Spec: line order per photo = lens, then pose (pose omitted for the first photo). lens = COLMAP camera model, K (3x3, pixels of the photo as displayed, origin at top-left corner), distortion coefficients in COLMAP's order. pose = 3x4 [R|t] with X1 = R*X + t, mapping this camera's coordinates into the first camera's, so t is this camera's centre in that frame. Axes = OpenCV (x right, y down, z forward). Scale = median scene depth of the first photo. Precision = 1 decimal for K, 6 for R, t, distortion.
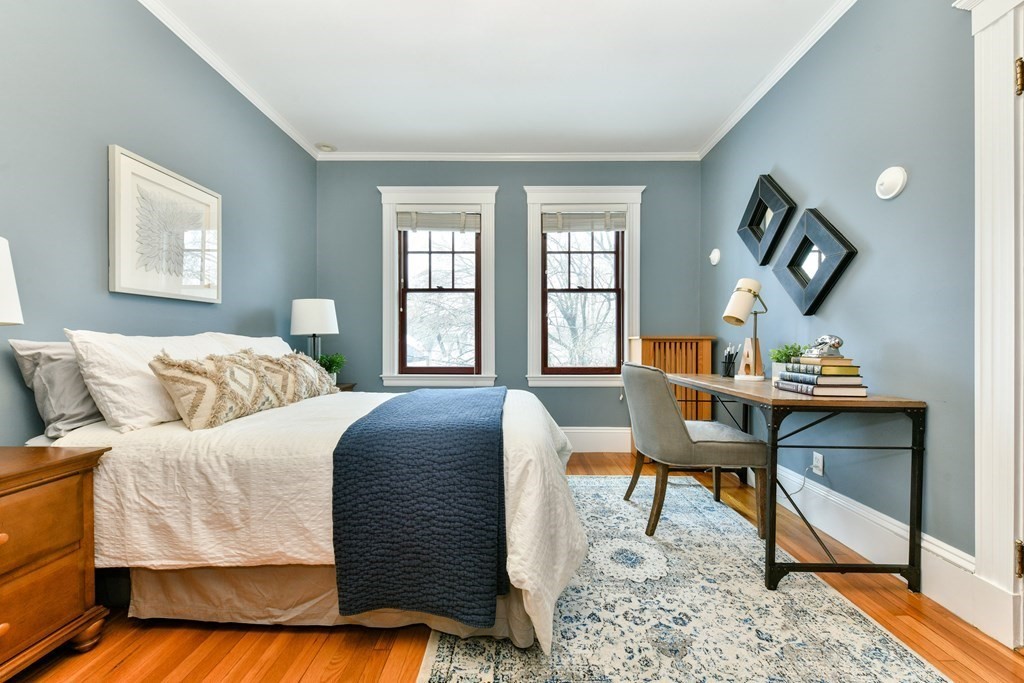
lens RADIAL K [[422.0, 0, 523.0], [0, 422.0, 337.6], [0, 0, 1]] dist [0.003432, -0.000178]
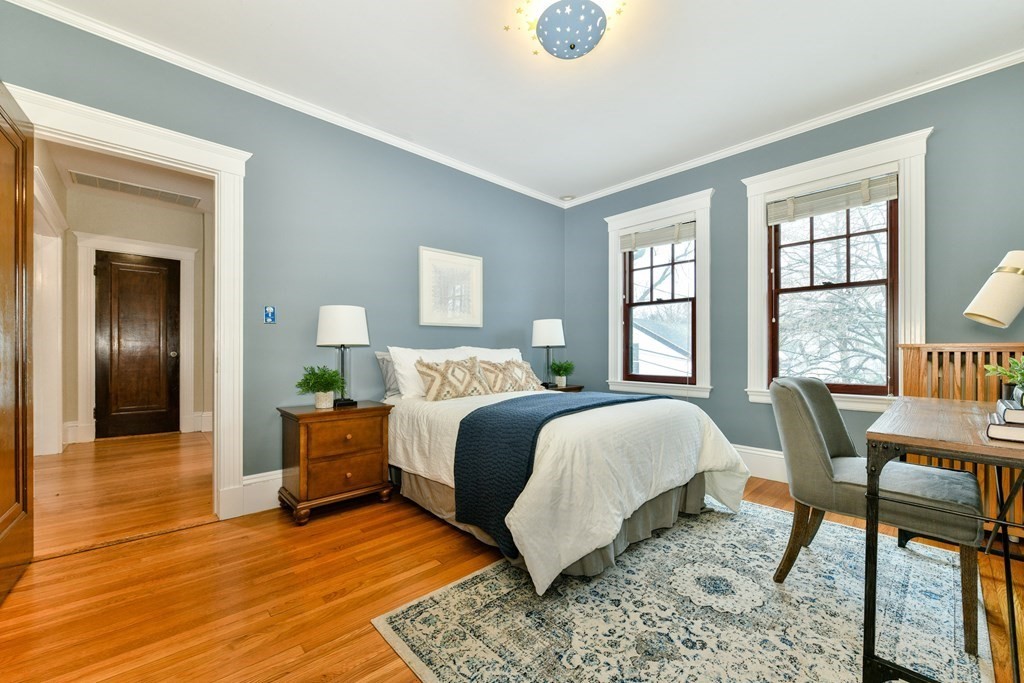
lens RADIAL K [[426.6, 0, 512.0], [0, 426.6, 341.5], [0, 0, 1]] dist [0.001790, -0.000190]
pose [[0.674844, -0.018168, -0.737737, 0.581121], [0.009510, 0.999828, -0.015924, -0.002559], [0.737899, 0.003731, 0.674901, 0.031759]]
